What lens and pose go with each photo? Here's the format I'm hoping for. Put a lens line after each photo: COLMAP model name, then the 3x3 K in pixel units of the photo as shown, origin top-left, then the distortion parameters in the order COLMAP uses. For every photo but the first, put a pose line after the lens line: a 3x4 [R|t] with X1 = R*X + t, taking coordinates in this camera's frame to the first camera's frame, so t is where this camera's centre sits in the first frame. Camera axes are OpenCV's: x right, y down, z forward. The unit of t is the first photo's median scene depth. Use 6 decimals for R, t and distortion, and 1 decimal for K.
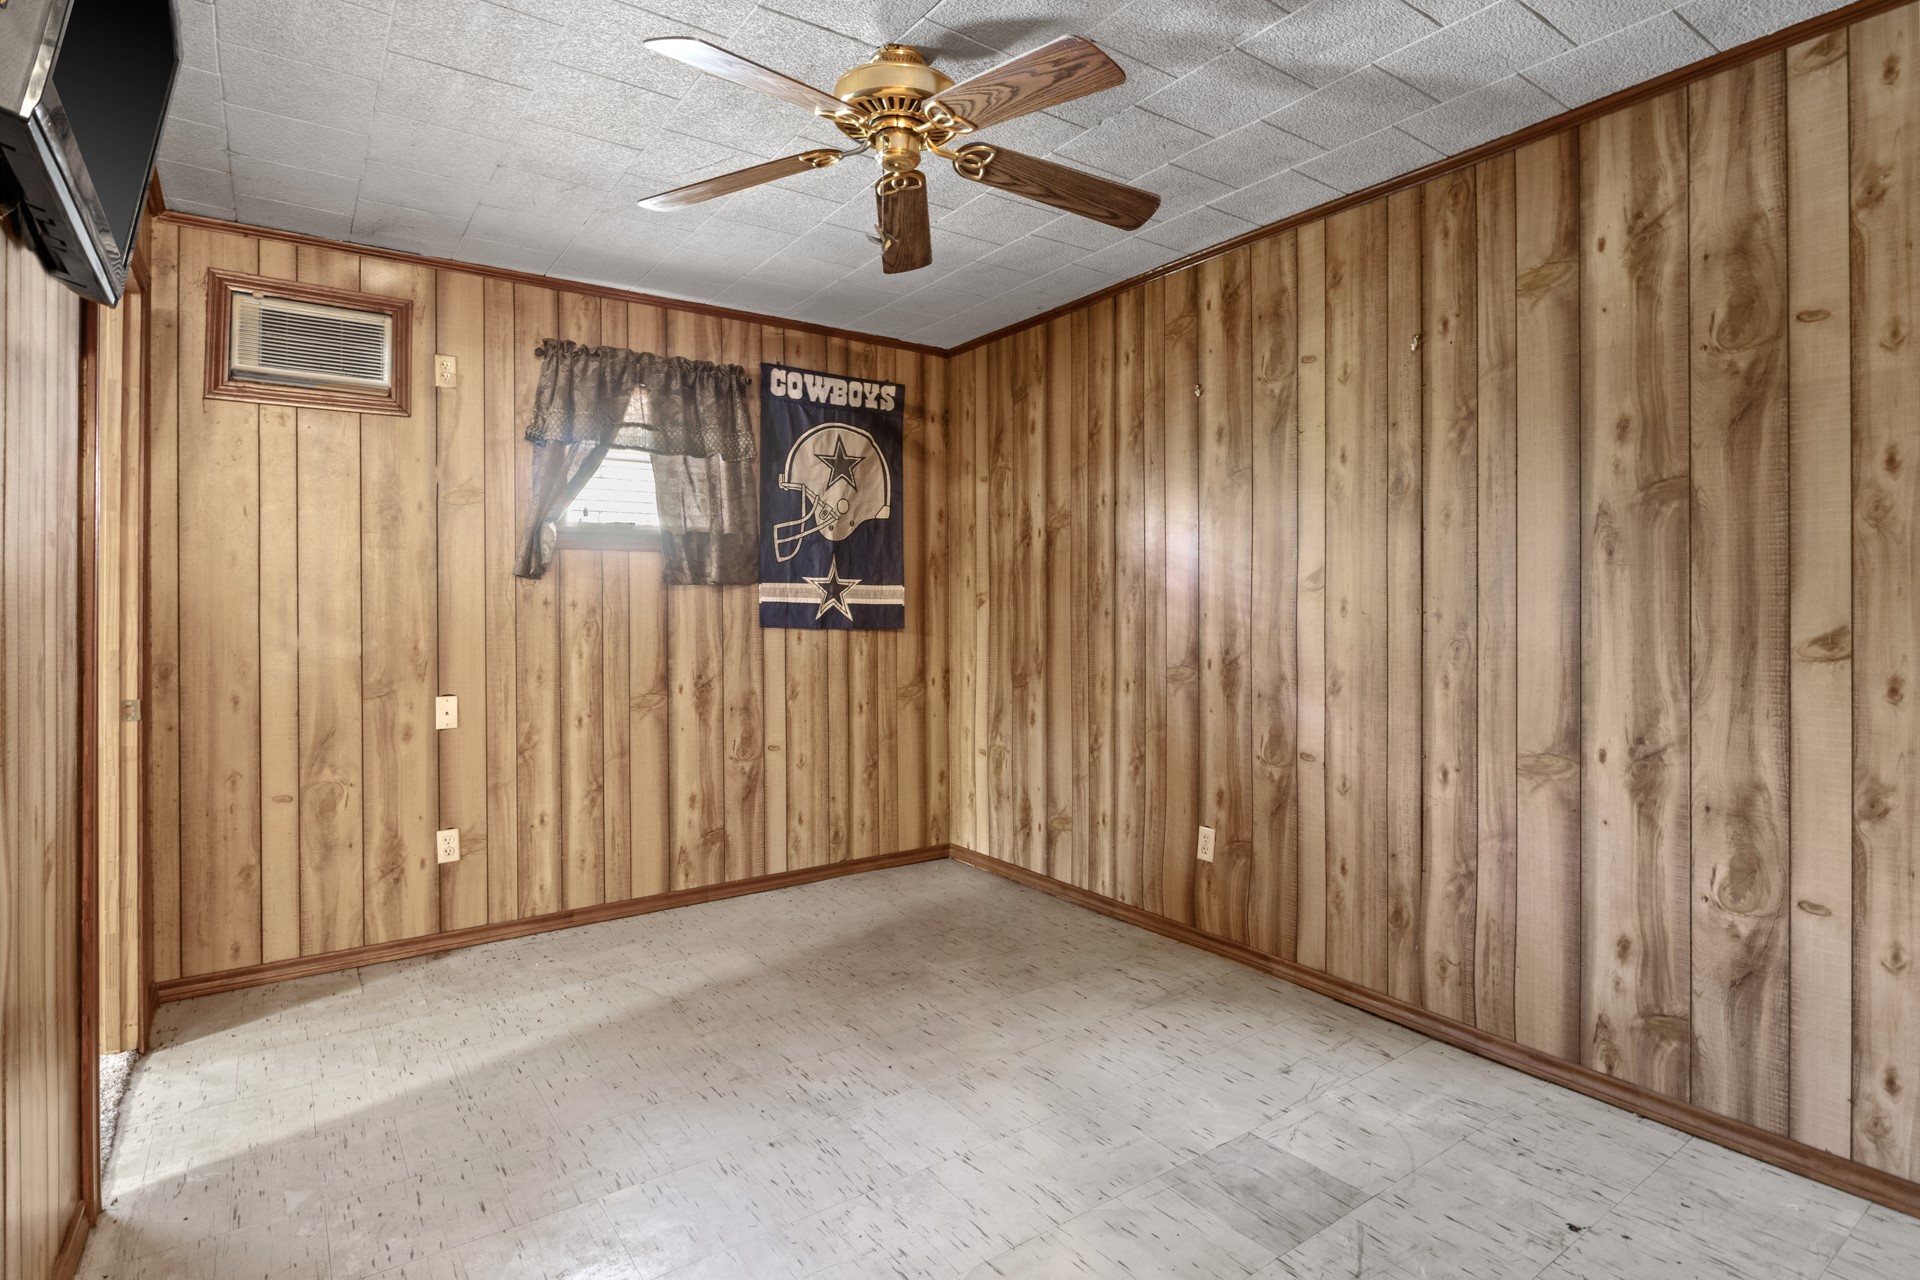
lens RADIAL K [[967.1, 0, 959.0], [0, 967.1, 603.1], [0, 0, 1]] dist [-0.003708, -0.000922]
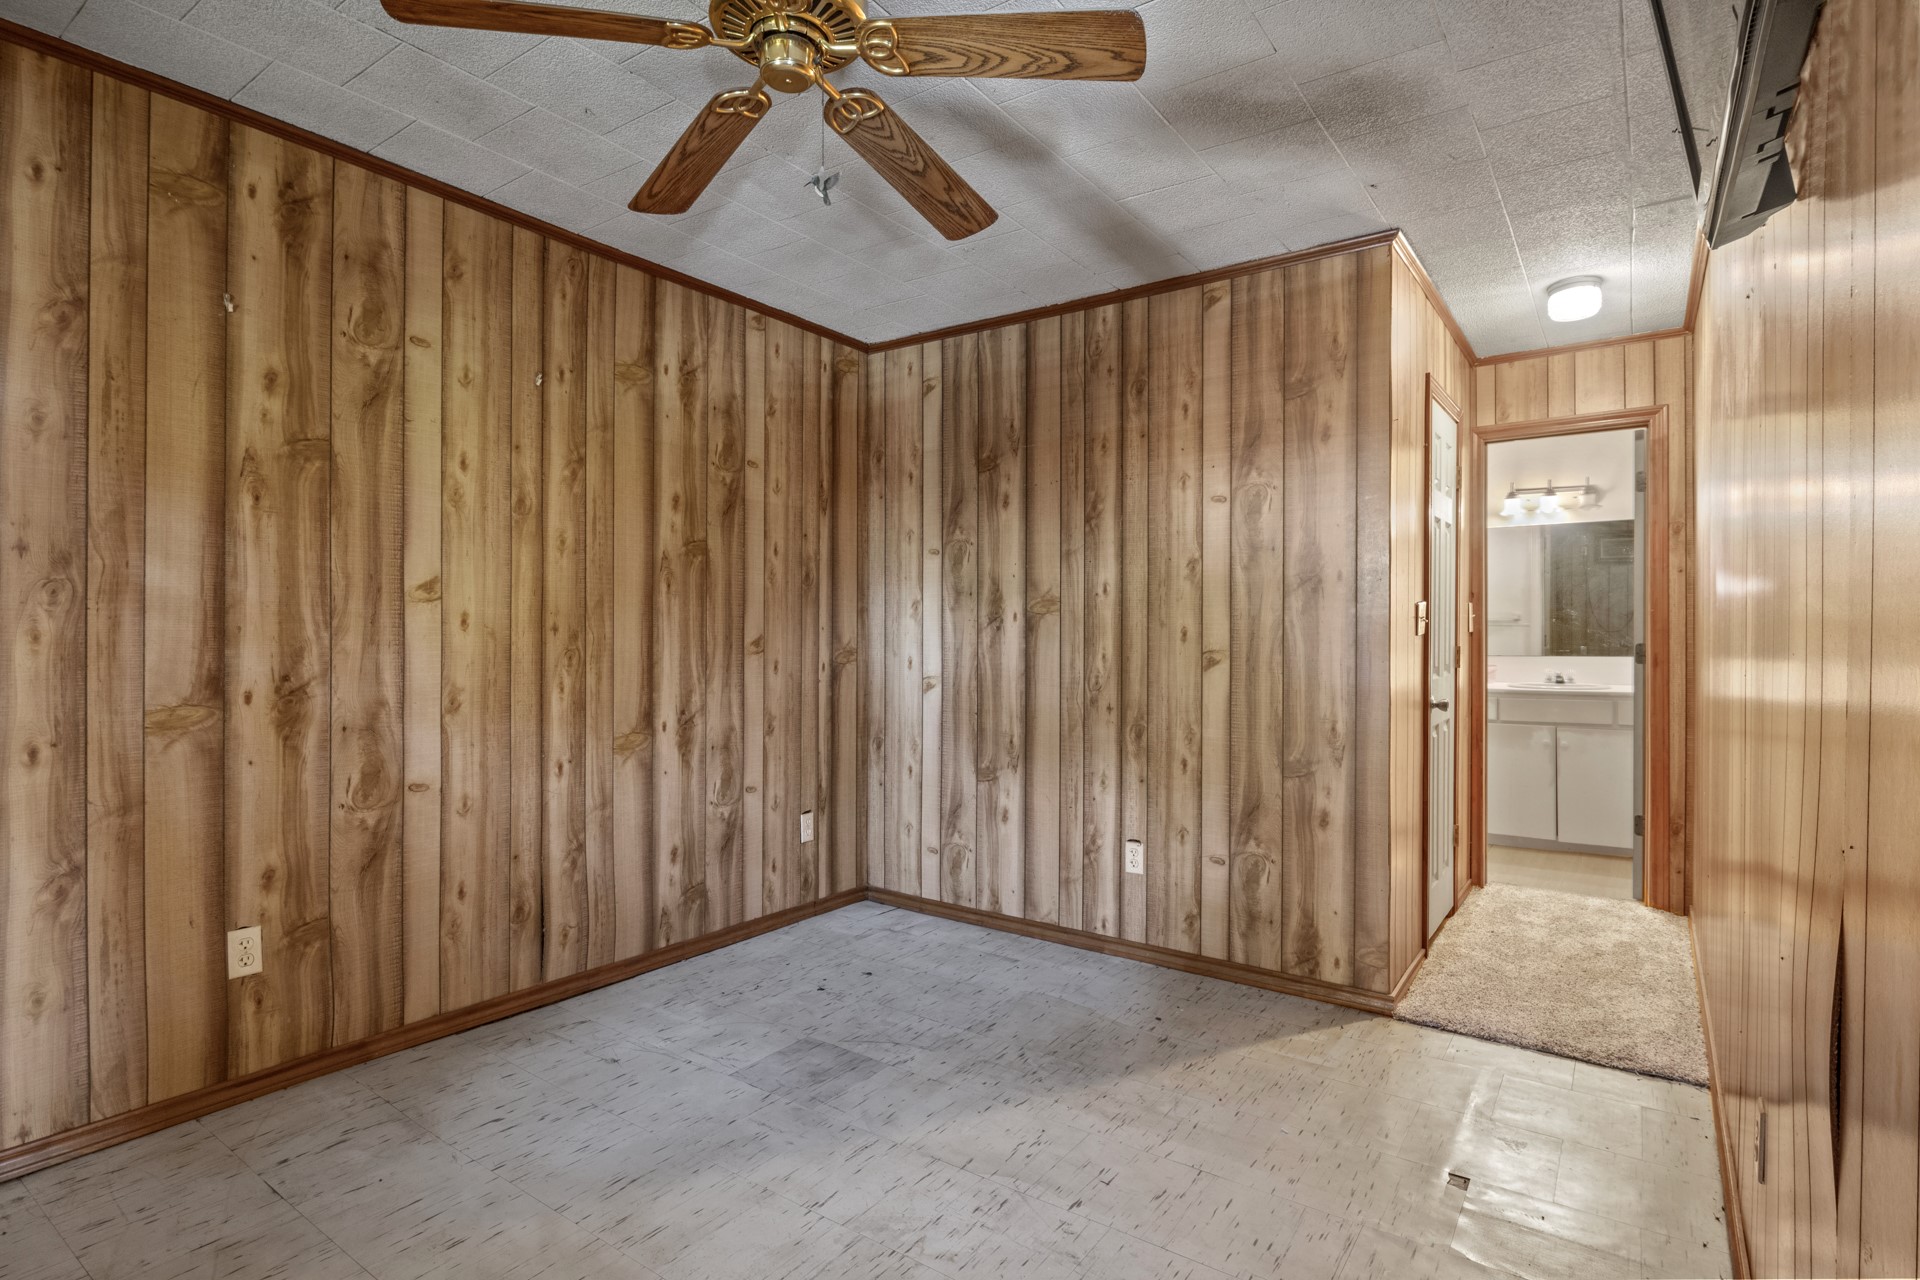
lens RADIAL K [[964.8, 0, 957.4], [0, 964.8, 627.3], [0, 0, 1]] dist [-0.004231, -0.000106]
pose [[-0.328234, -0.001145, 0.944596, -0.724626], [-0.014593, 0.999886, -0.003859, 0.008303], [-0.944484, -0.015051, -0.328213, 0.925904]]
